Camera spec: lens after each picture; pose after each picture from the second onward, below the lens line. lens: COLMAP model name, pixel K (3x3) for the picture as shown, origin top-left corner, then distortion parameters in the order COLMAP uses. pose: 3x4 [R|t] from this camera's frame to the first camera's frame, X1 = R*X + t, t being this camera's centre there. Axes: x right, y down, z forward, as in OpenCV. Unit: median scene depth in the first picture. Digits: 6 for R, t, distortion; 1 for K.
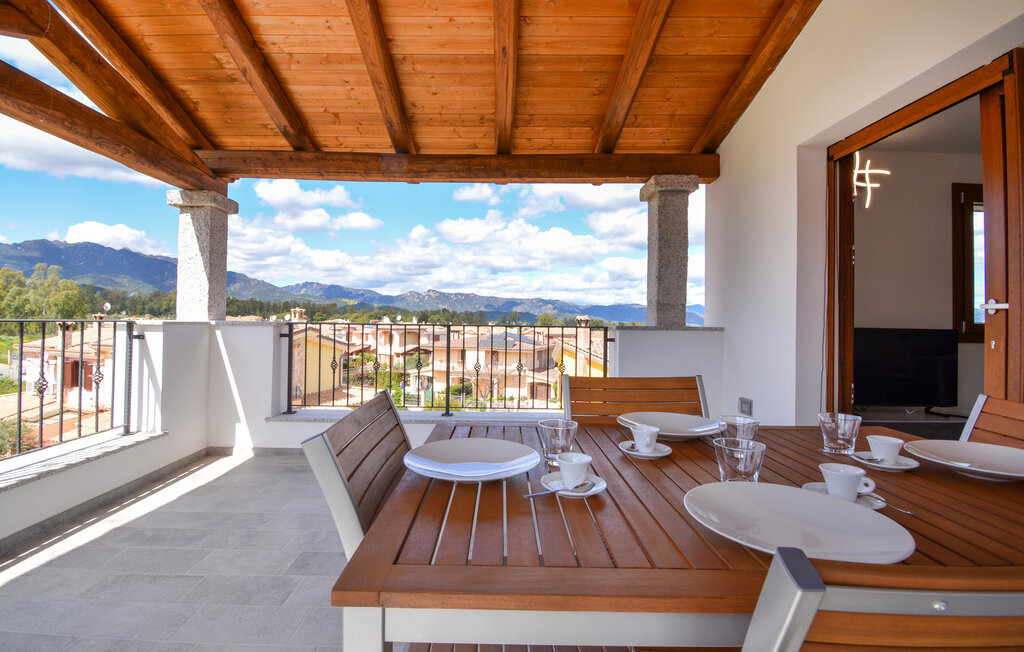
lens RADIAL K [[460.1, 0, 485.9], [0, 460.1, 313.6], [0, 0, 1]] dist [0.016455, -0.021942]
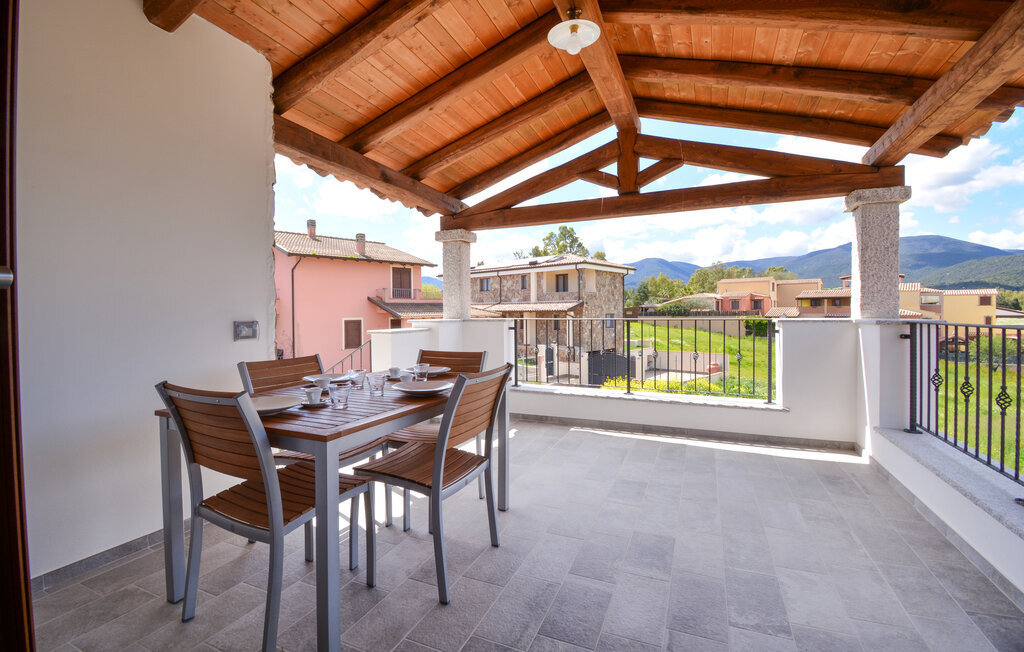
lens RADIAL K [[461.2, 0, 492.5], [0, 461.2, 320.7], [0, 0, 1]] dist [0.013616, -0.024044]
pose [[-0.414914, 0.008761, -0.909818, 0.629292], [0.017325, 0.999848, 0.001727, 0.004405], [0.909696, -0.015045, -0.415003, 0.676181]]
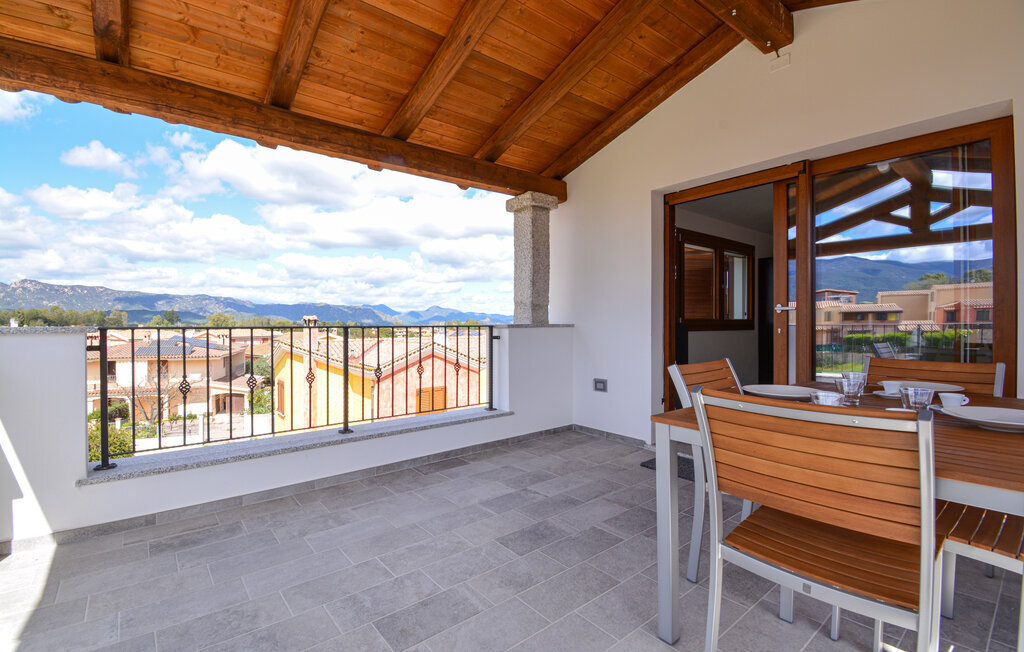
lens RADIAL K [[461.2, 0, 492.5], [0, 461.2, 320.7], [0, 0, 1]] dist [0.013616, -0.024044]
pose [[0.778088, -0.011548, 0.628049, -0.412738], [0.001344, 0.999859, 0.016719, -0.000161], [-0.628154, -0.012164, 0.777994, 0.166577]]
